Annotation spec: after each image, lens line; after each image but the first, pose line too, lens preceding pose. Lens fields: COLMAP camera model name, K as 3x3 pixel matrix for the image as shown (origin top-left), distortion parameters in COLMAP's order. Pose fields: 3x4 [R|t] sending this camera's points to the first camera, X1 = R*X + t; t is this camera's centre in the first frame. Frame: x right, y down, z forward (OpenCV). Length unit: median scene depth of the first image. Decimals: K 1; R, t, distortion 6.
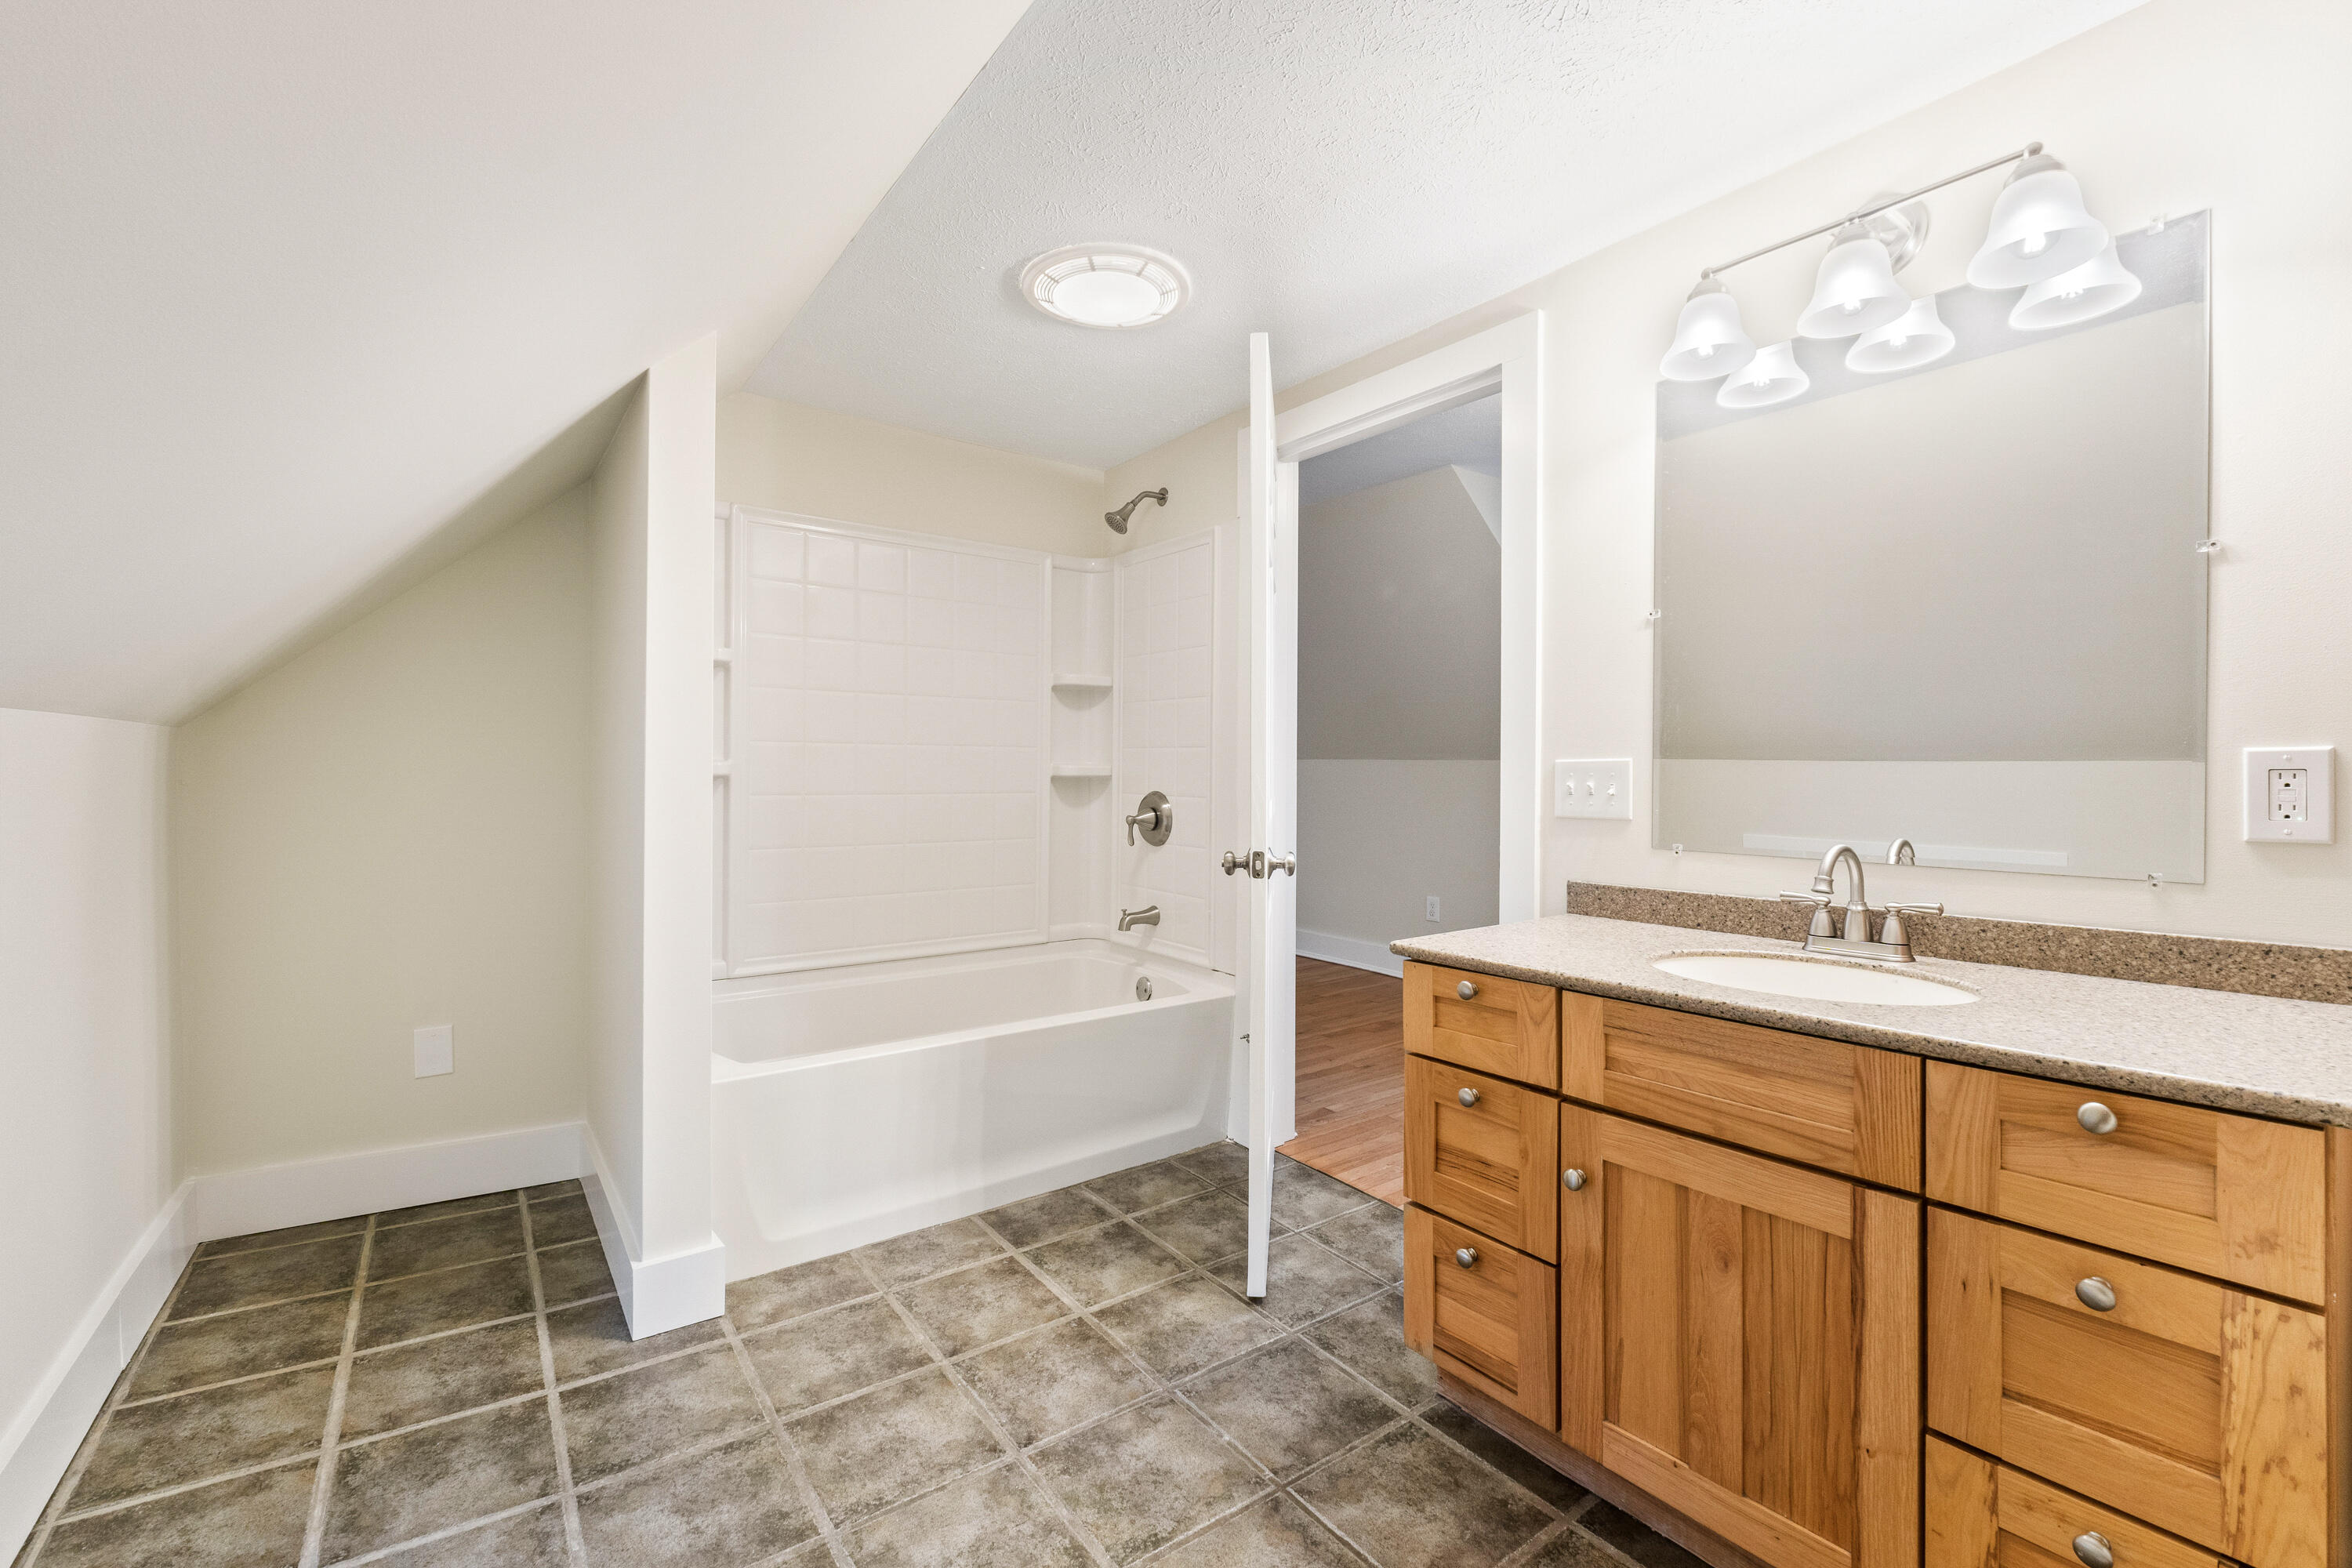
lens RADIAL K [[977.5, 0, 1169.2], [0, 977.5, 772.6], [0, 0, 1]] dist [-0.001456, 0.000209]
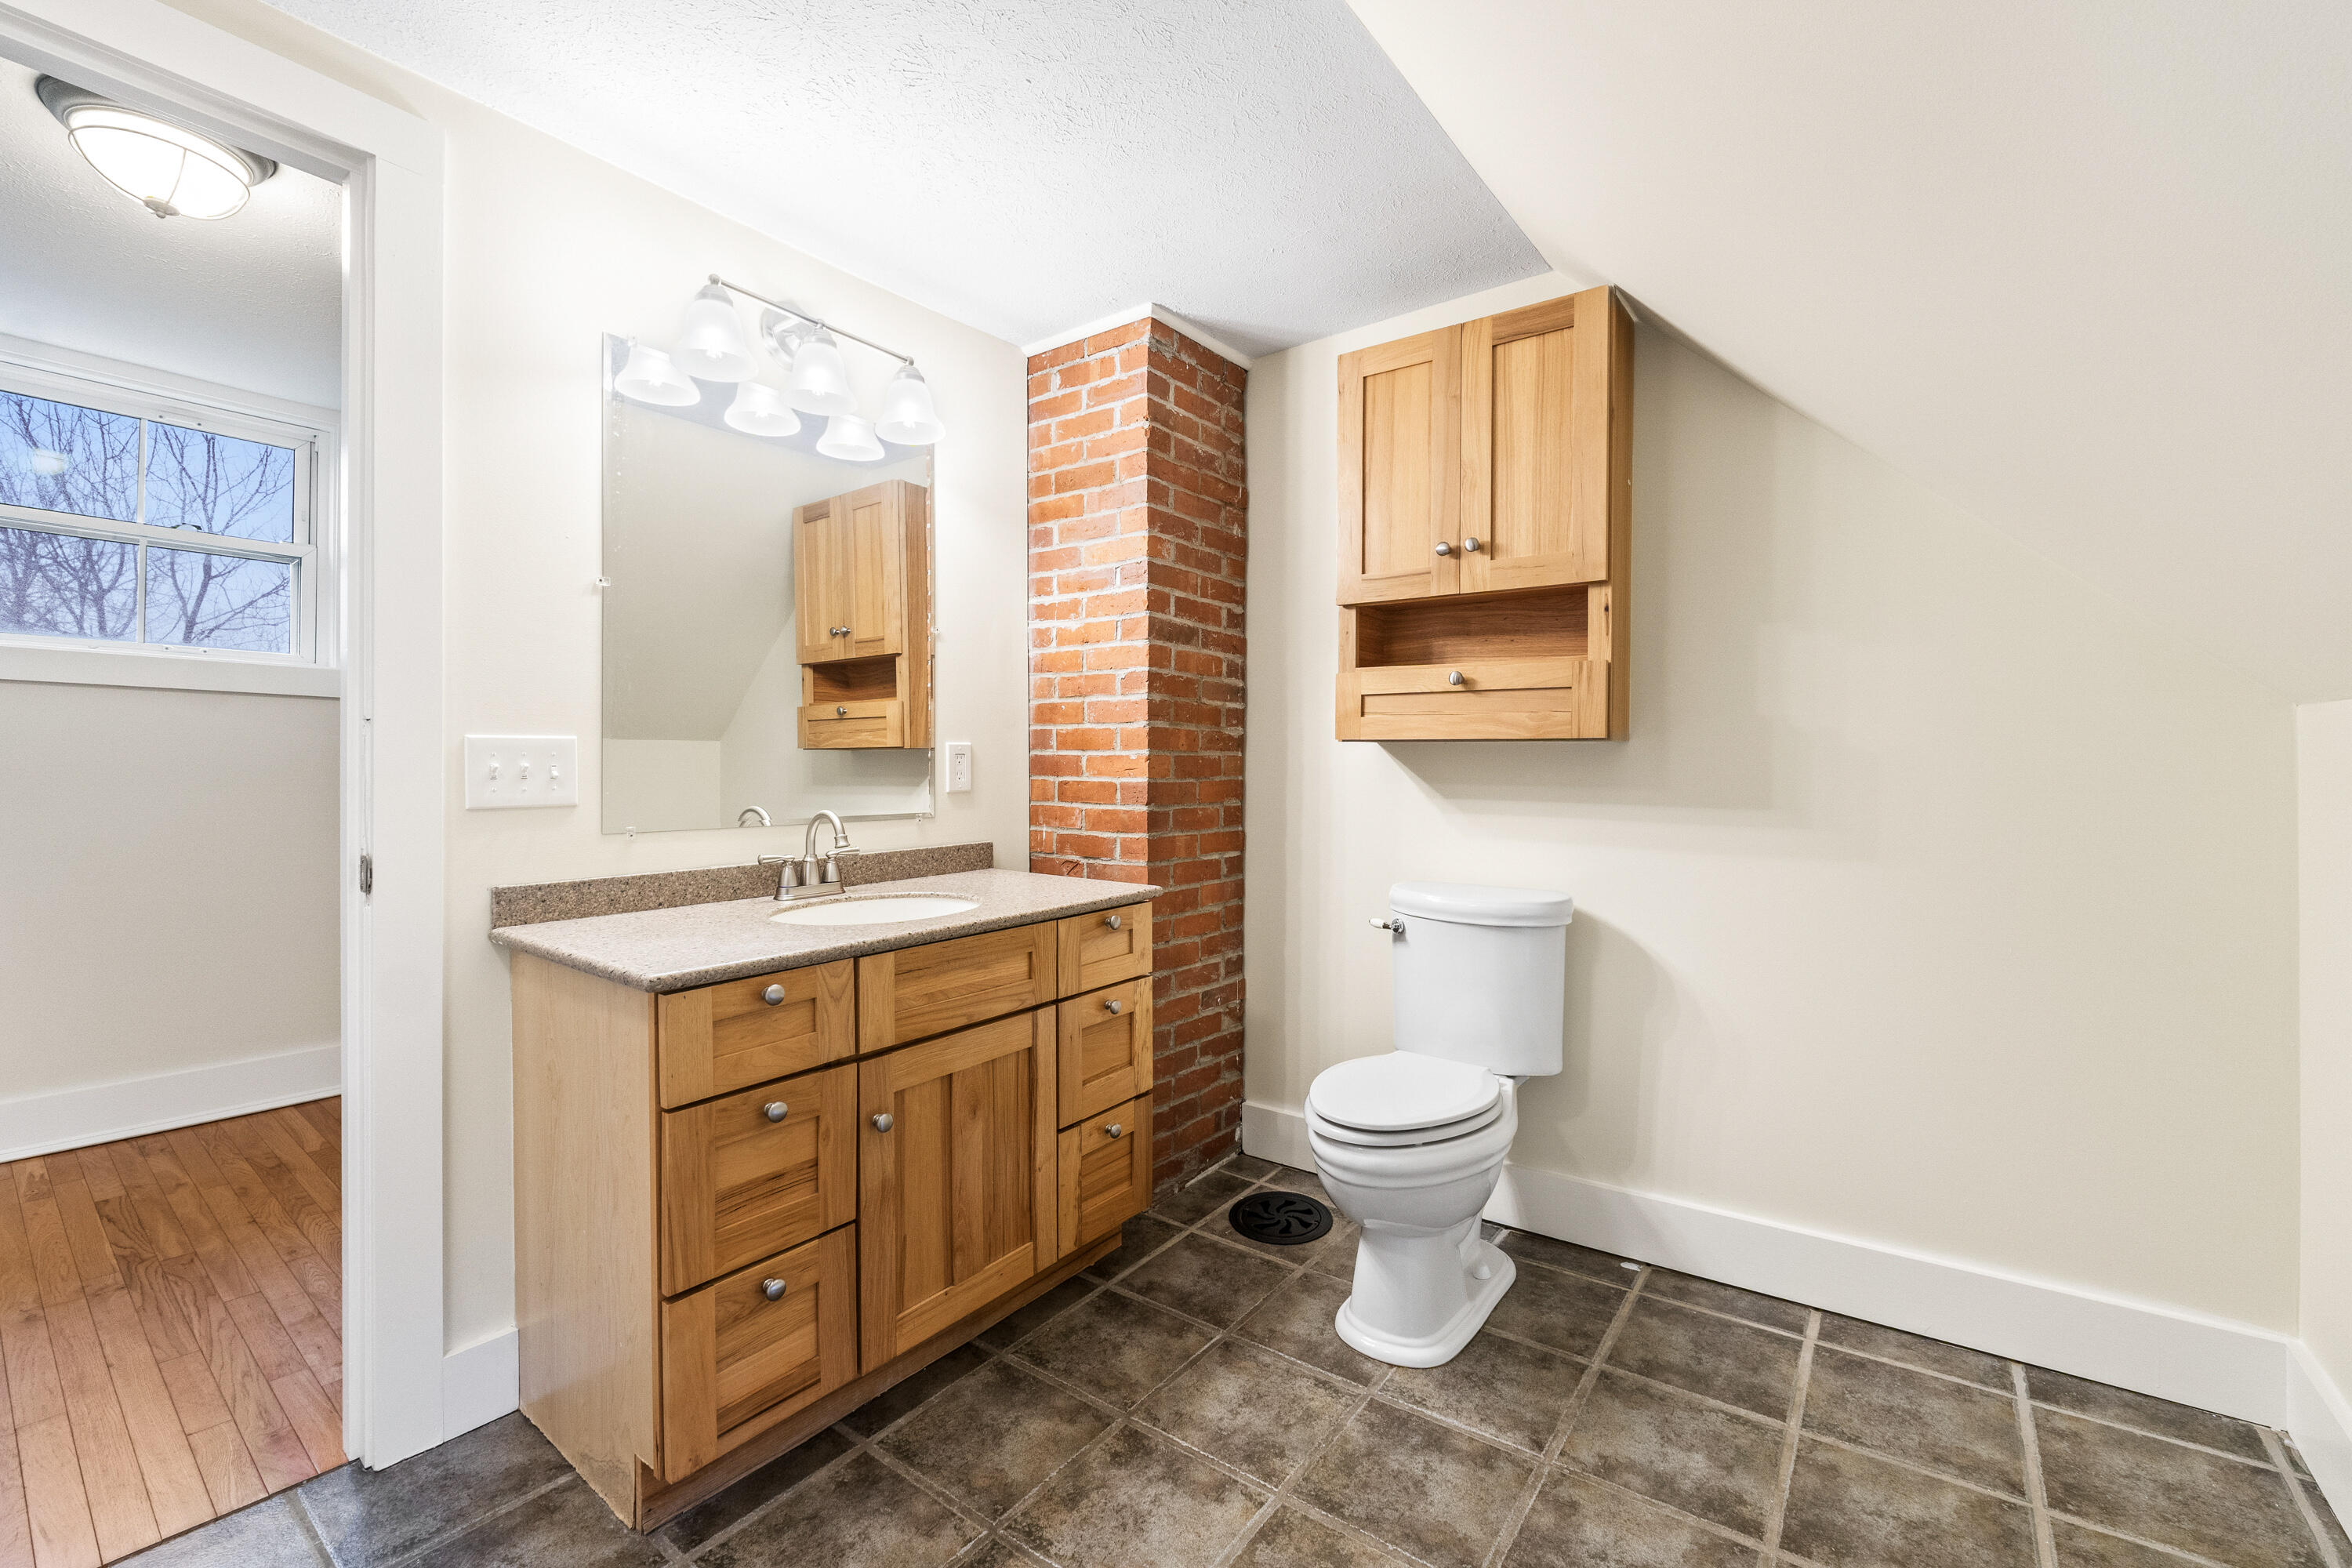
lens RADIAL K [[977.5, 0, 1179.4], [0, 977.5, 773.1], [0, 0, 1]] dist [-0.001456, 0.000209]
pose [[-0.281860, -0.013766, 0.959357, -0.716769], [-0.004235, 0.999905, 0.013104, 0.006382], [-0.959446, -0.000369, -0.281892, 0.968713]]
